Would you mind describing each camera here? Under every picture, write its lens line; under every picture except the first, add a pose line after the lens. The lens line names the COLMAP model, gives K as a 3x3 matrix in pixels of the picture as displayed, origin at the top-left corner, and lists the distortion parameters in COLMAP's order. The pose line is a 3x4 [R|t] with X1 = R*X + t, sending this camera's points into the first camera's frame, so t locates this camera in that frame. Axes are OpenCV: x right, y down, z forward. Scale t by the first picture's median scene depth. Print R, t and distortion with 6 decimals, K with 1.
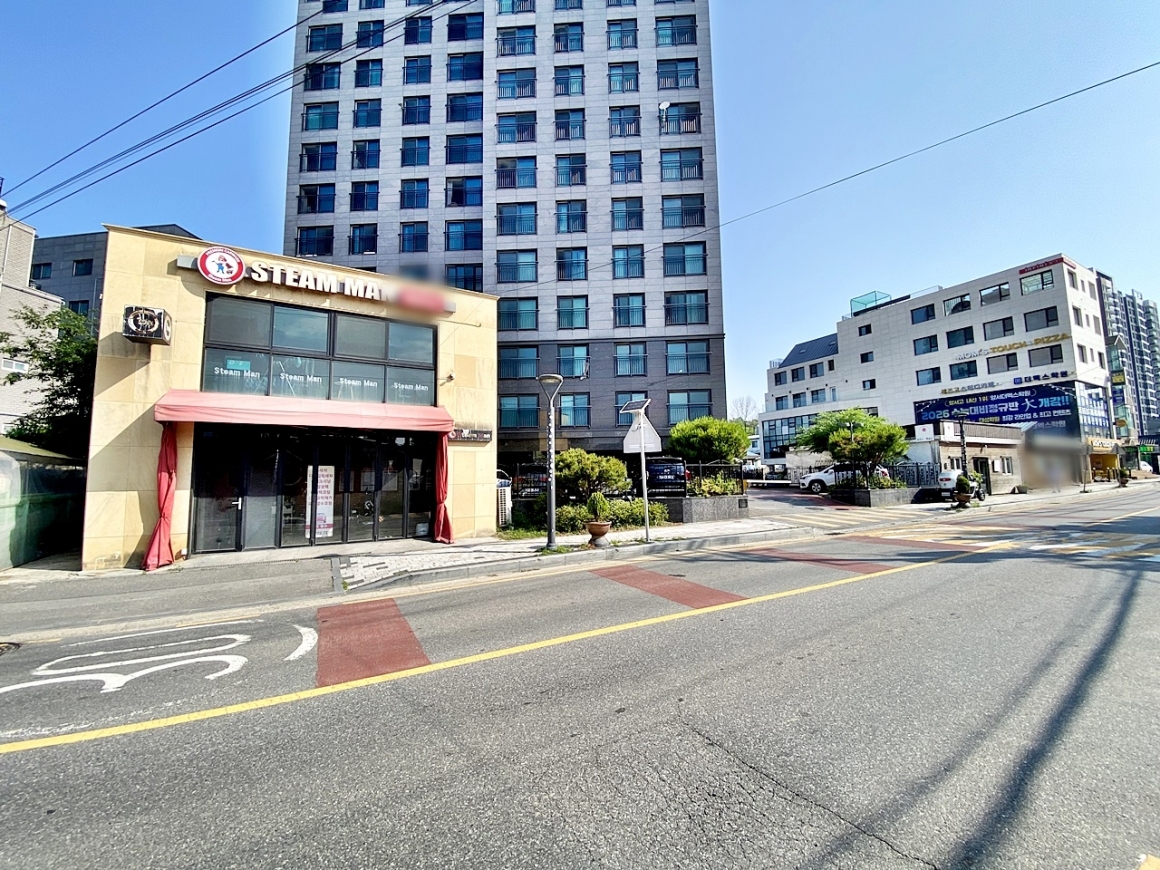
lens RADIAL K [[468.3, 0, 582.6], [0, 468.3, 435.0], [0, 0, 1]] dist [0.016073, -0.019155]
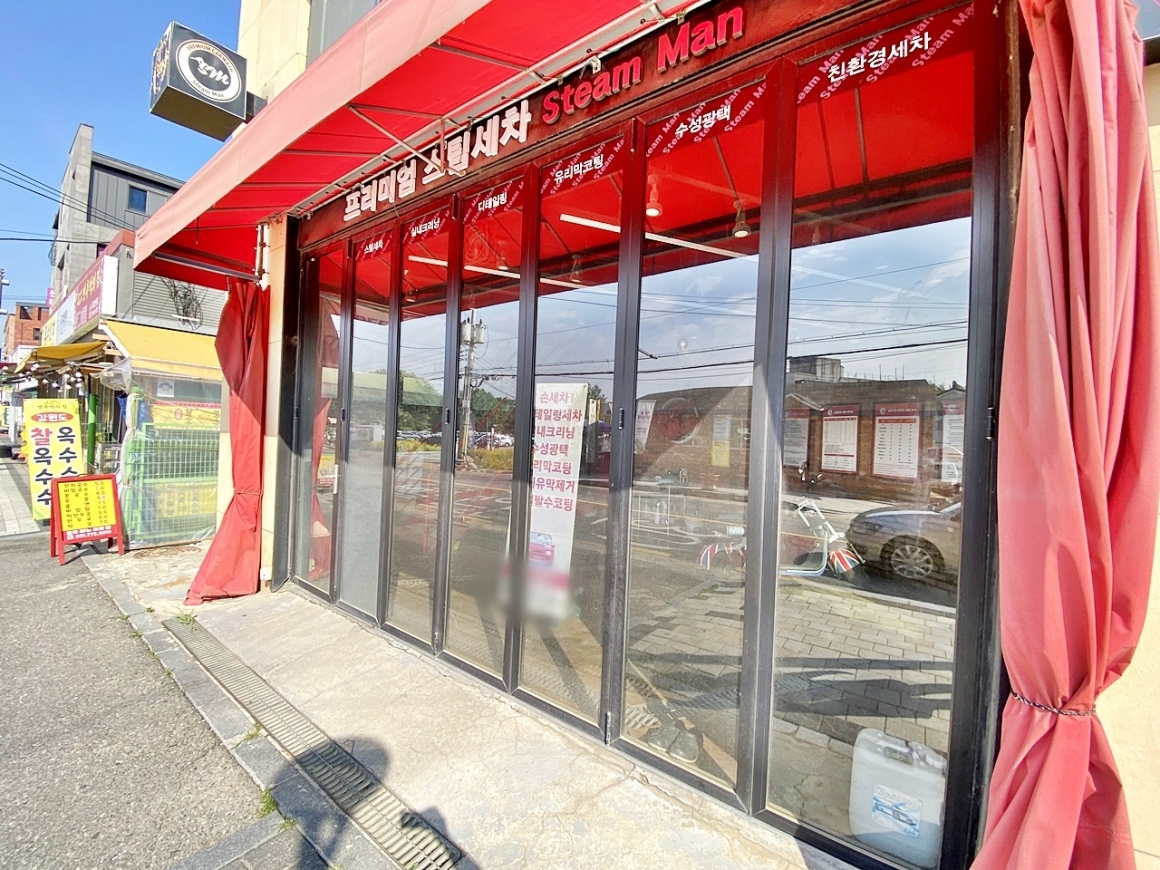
lens RADIAL K [[473.6, 0, 580.0], [0, 473.6, 435.0], [0, 0, 1]] dist [0.000106, -0.012495]
pose [[0.399848, 0.034546, -0.915930, -0.271419], [0.038726, 0.997760, 0.054539, 0.087191], [0.915763, -0.057278, 0.397614, 0.927185]]
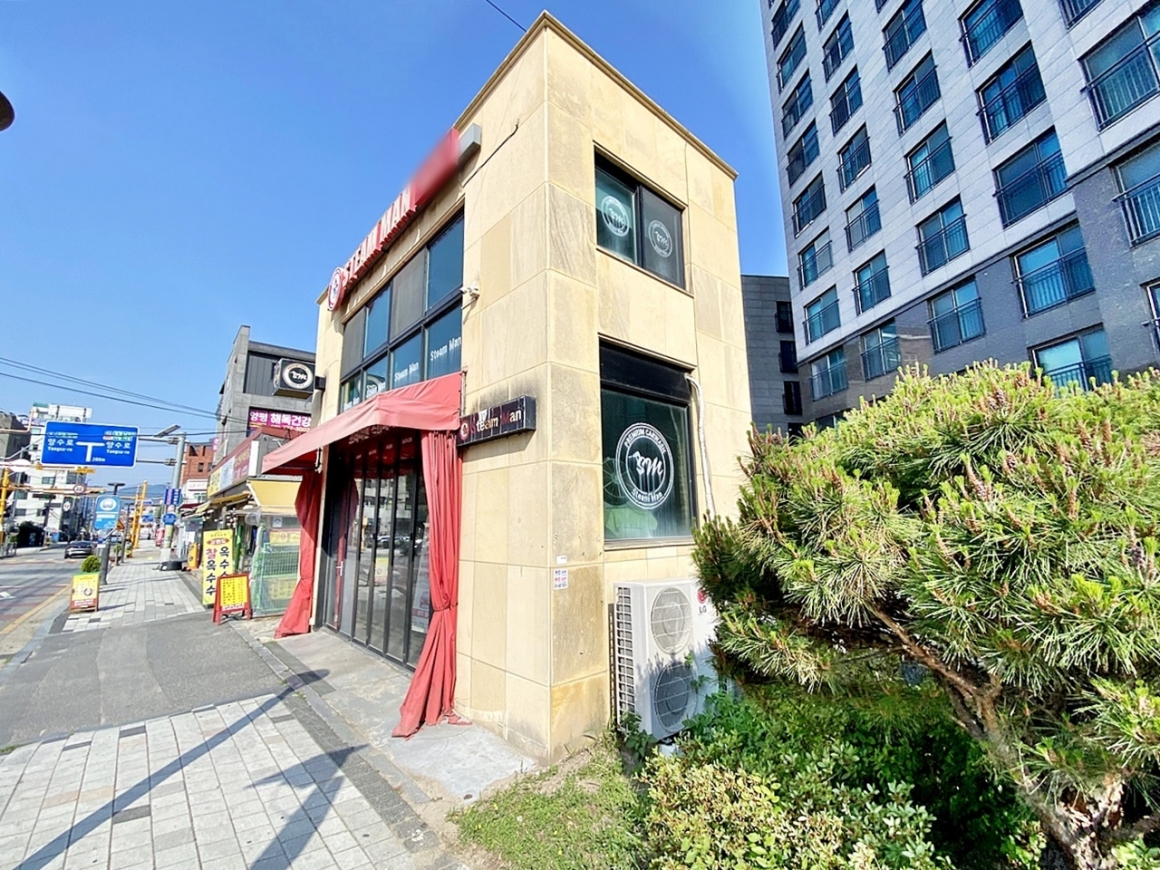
lens RADIAL K [[486.0, 0, 579.6], [0, 486.0, 433.0], [0, 0, 1]] dist [0.010379, -0.015548]
pose [[0.208025, -0.167457, -0.963682, 0.143923], [0.105071, 0.983361, -0.148195, 0.077944], [0.972464, -0.070427, 0.222158, 1.095123]]
